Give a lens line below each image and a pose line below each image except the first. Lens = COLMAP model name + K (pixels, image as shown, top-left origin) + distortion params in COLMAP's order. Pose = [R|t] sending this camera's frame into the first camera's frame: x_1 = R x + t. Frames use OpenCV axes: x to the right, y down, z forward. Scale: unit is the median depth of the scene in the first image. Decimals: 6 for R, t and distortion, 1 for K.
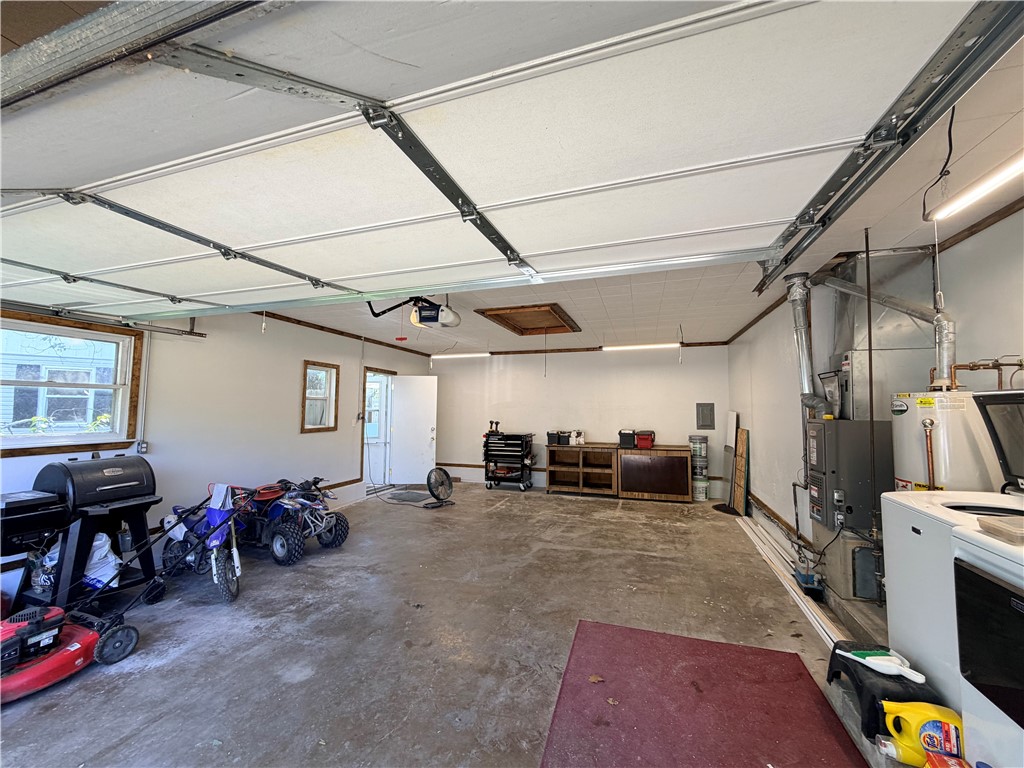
lens RADIAL K [[409.8, 0, 509.4], [0, 409.8, 381.4], [0, 0, 1]] dist [0.001193, 0.000391]
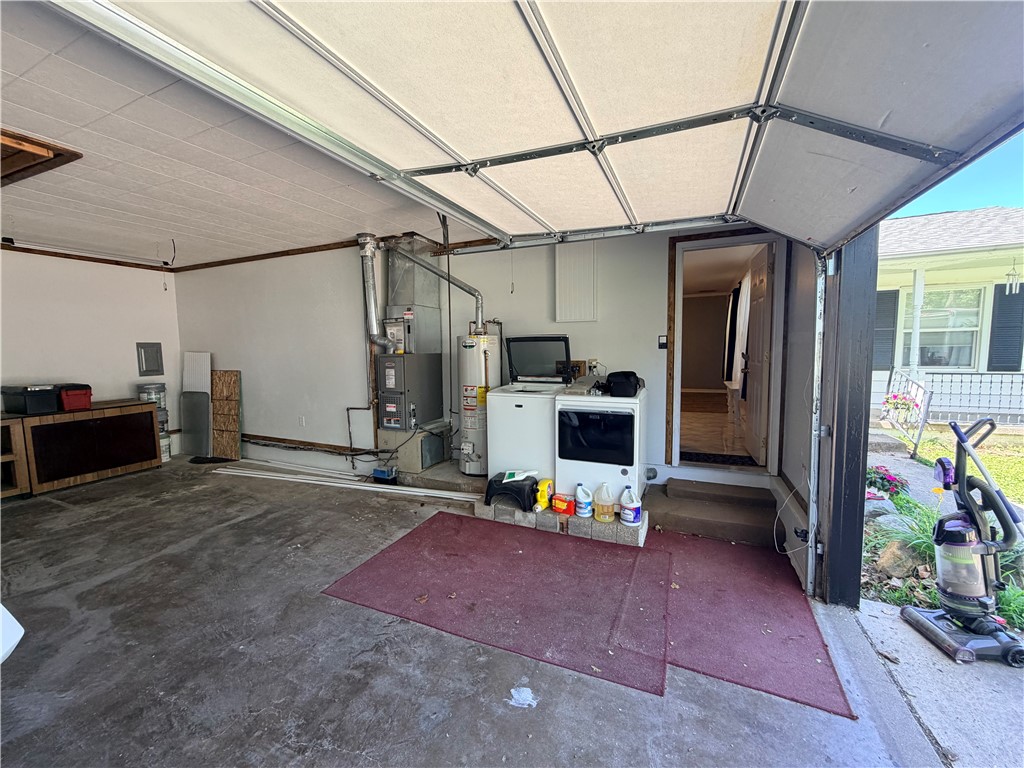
lens RADIAL K [[409.8, 0, 510.7], [0, 409.8, 382.7], [0, 0, 1]] dist [0.001193, 0.000391]
pose [[0.092884, -0.088663, 0.991721, -0.420381], [-0.052849, 0.994184, 0.093833, 0.031340], [-0.994273, -0.061127, 0.087658, 0.389585]]
